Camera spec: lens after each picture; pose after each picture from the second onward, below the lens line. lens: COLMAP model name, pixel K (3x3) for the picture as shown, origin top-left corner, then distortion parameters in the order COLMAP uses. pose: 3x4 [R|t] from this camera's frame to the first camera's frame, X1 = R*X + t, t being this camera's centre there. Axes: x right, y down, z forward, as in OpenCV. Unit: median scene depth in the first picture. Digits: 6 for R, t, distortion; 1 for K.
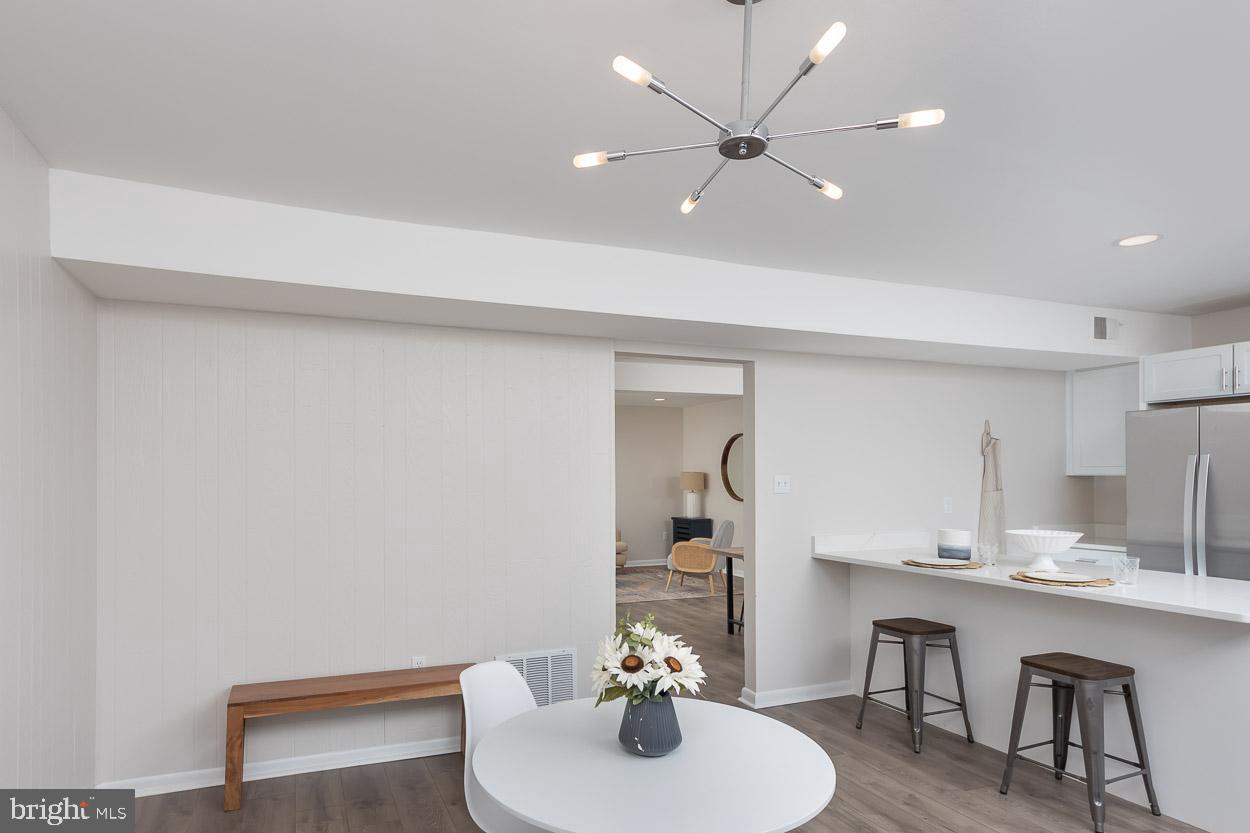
lens RADIAL K [[729.6, 0, 571.3], [0, 729.6, 482.6], [0, 0, 1]] dist [0.002954, 0.000609]
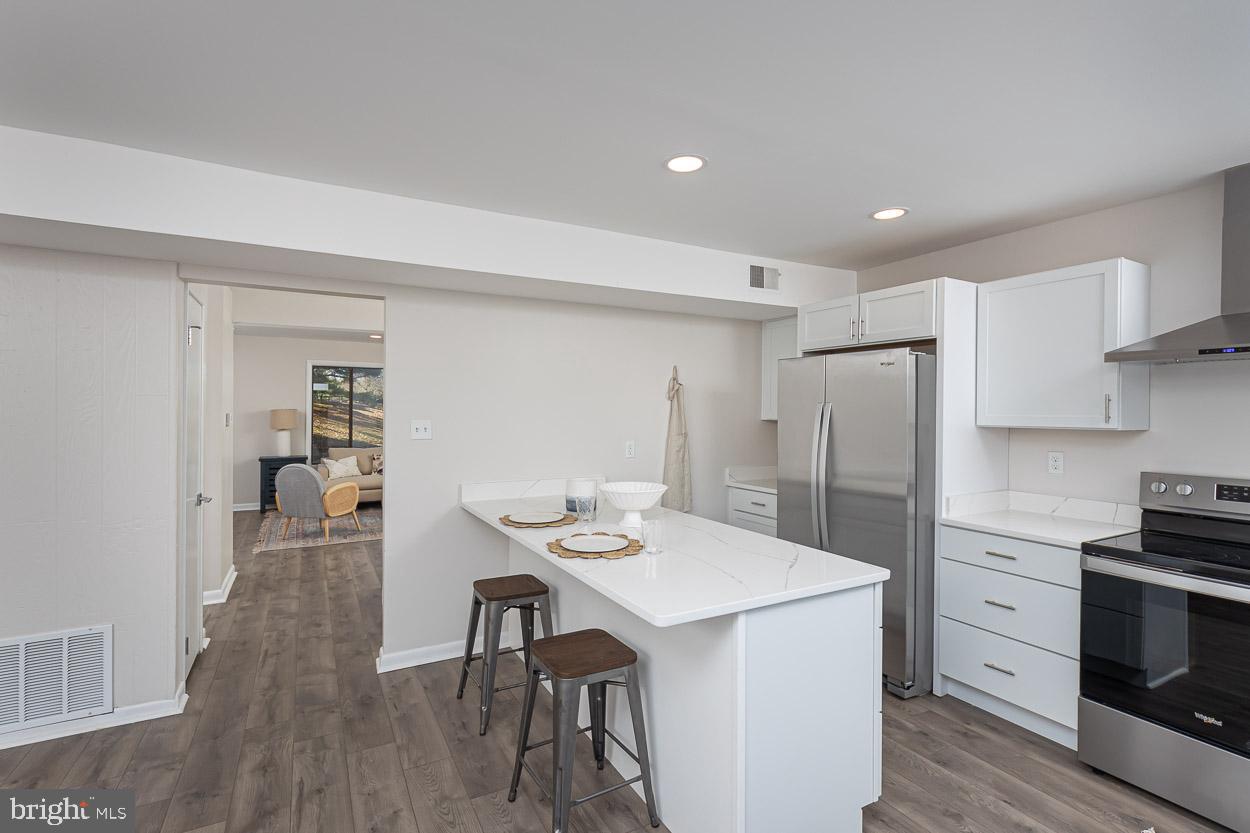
lens RADIAL K [[592.7, 0, 625.0], [0, 592.7, 416.5], [0, 0, 1]] dist [0.003628, -0.000035]
pose [[0.992407, 0.006090, 0.122845, 0.437000], [-0.006590, 0.999972, 0.003669, -0.019017], [-0.122820, -0.004451, 0.992419, 0.202789]]
